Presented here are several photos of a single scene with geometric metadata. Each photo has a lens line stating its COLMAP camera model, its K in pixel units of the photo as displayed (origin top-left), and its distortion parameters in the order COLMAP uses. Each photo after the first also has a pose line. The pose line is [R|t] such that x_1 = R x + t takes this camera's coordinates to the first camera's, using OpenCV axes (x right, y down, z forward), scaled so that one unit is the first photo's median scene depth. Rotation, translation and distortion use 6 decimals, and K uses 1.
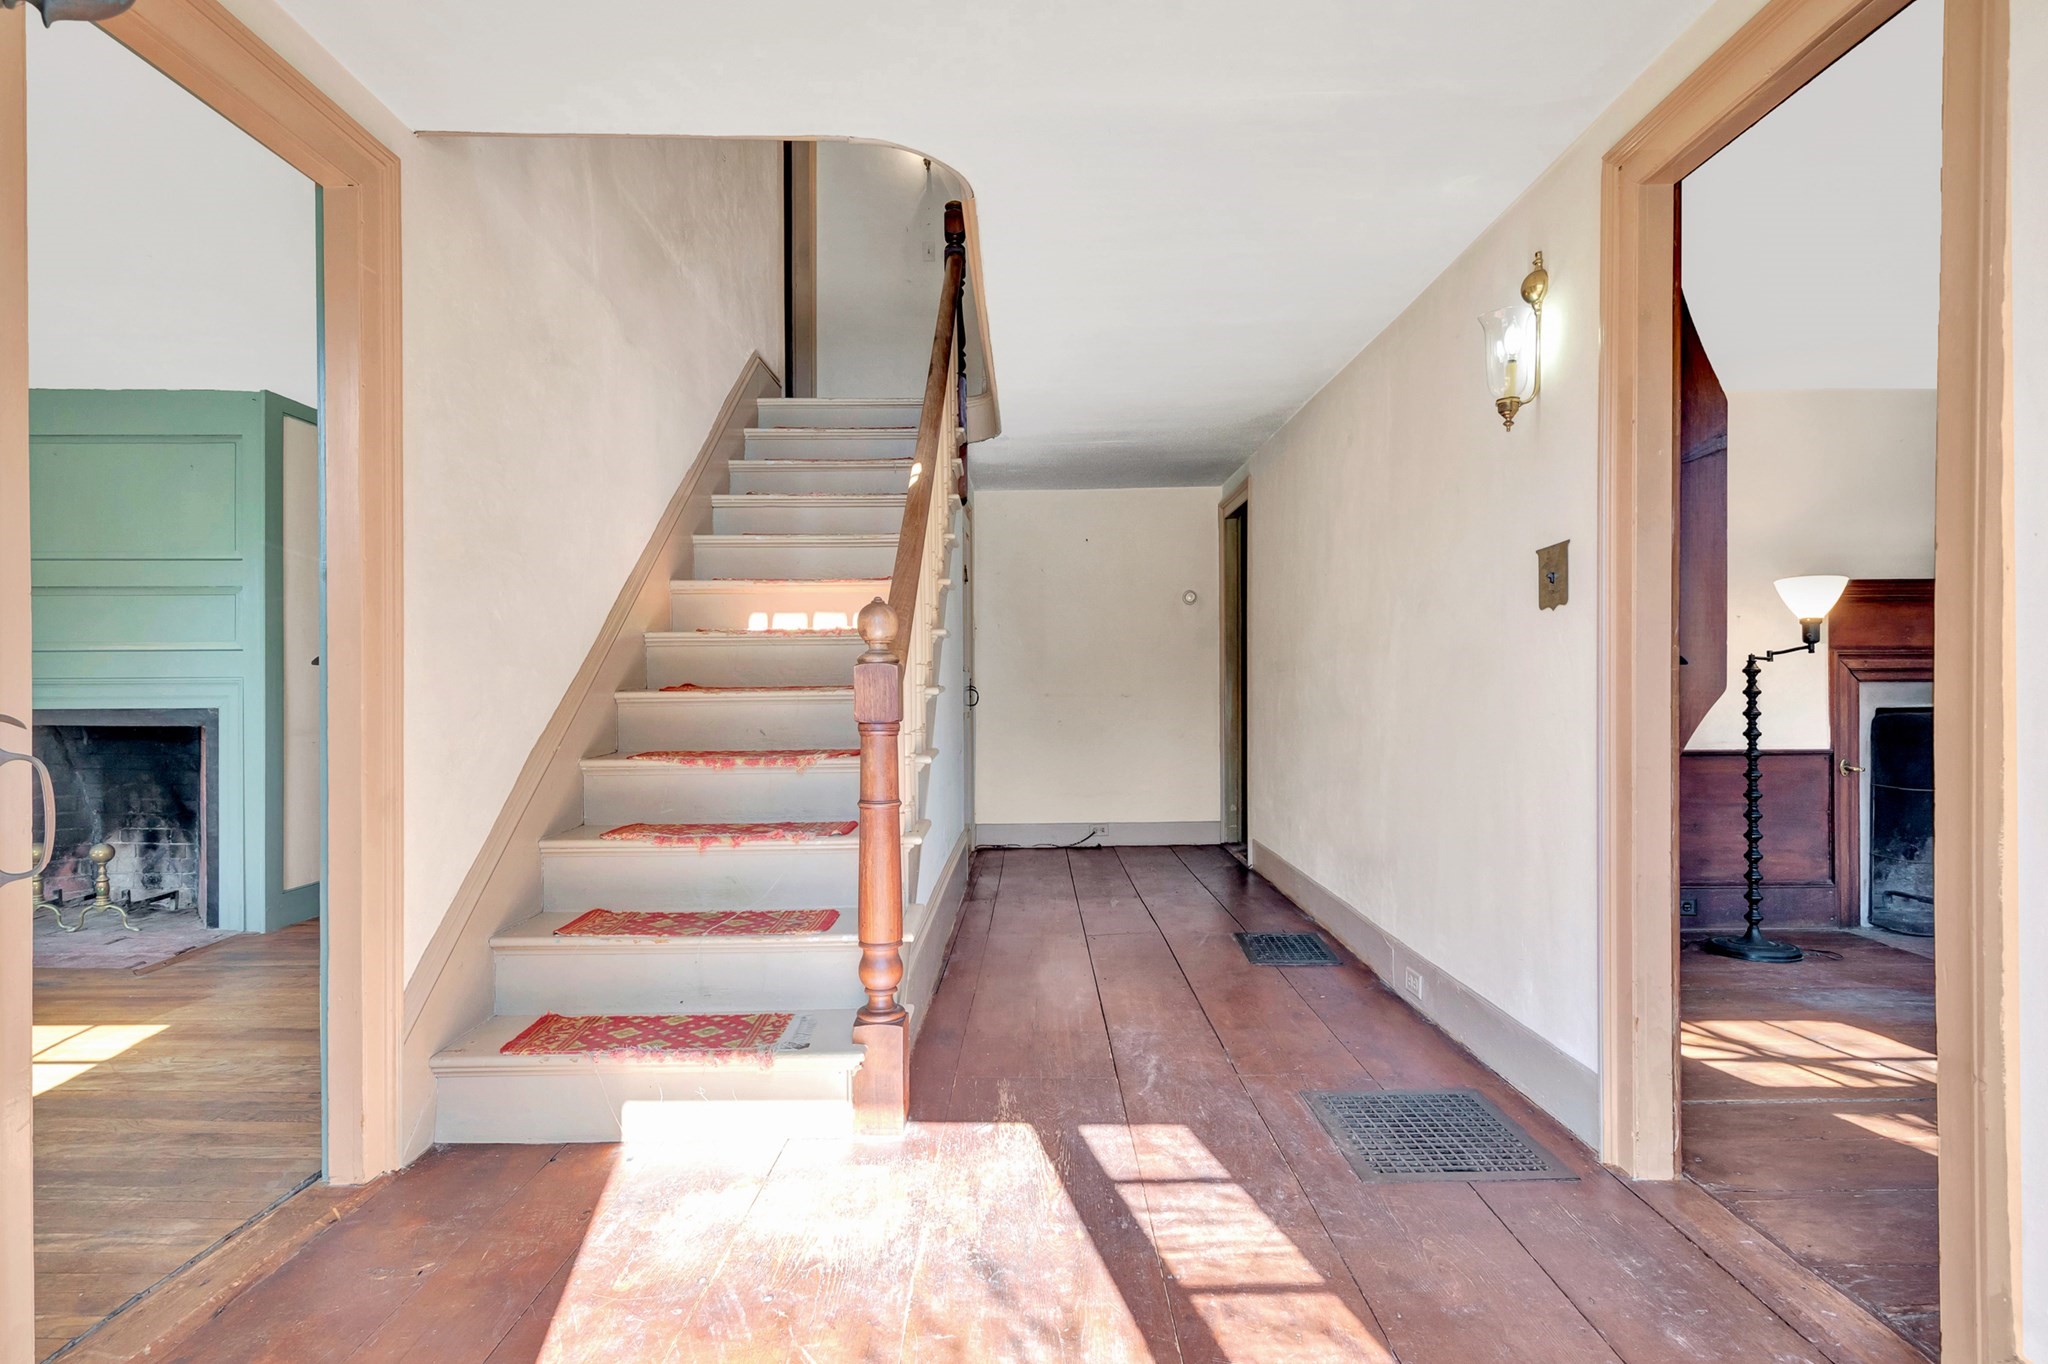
lens RADIAL K [[1080.9, 0, 1024.0], [0, 1080.9, 682.0], [0, 0, 1]] dist [0.001558, 0.000181]
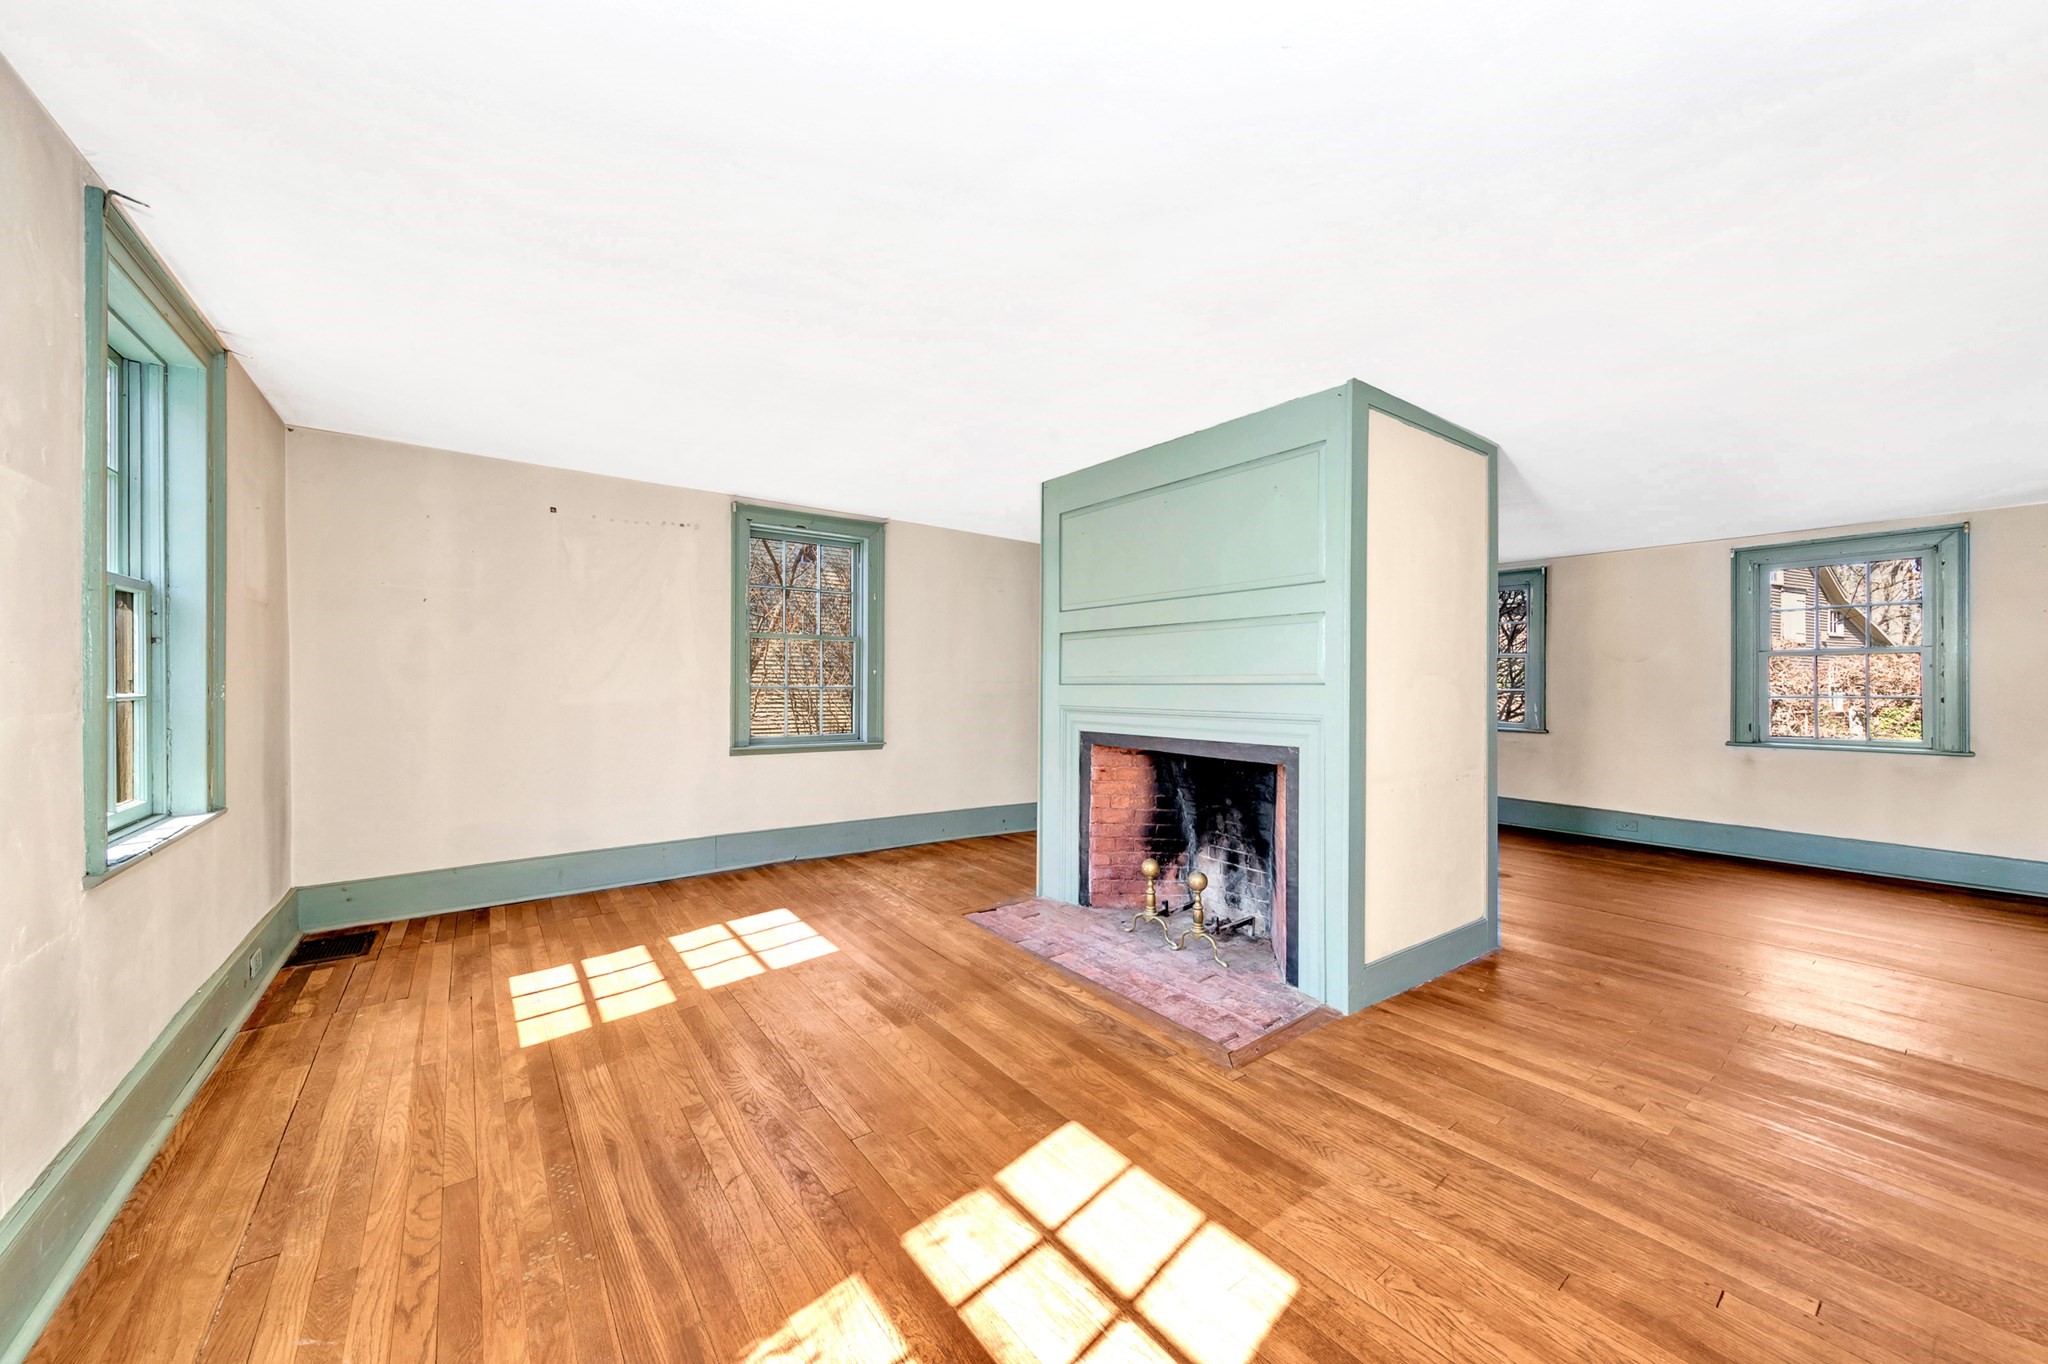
lens RADIAL K [[784.5, 0, 1024.0], [0, 784.5, 682.0], [0, 0, 1]] dist [-0.002316, -0.000252]
pose [[0.615273, 0.006566, -0.788287, -0.337021], [-0.003533, 0.999978, 0.005571, -0.031255], [0.788306, -0.000642, 0.615282, 0.377715]]
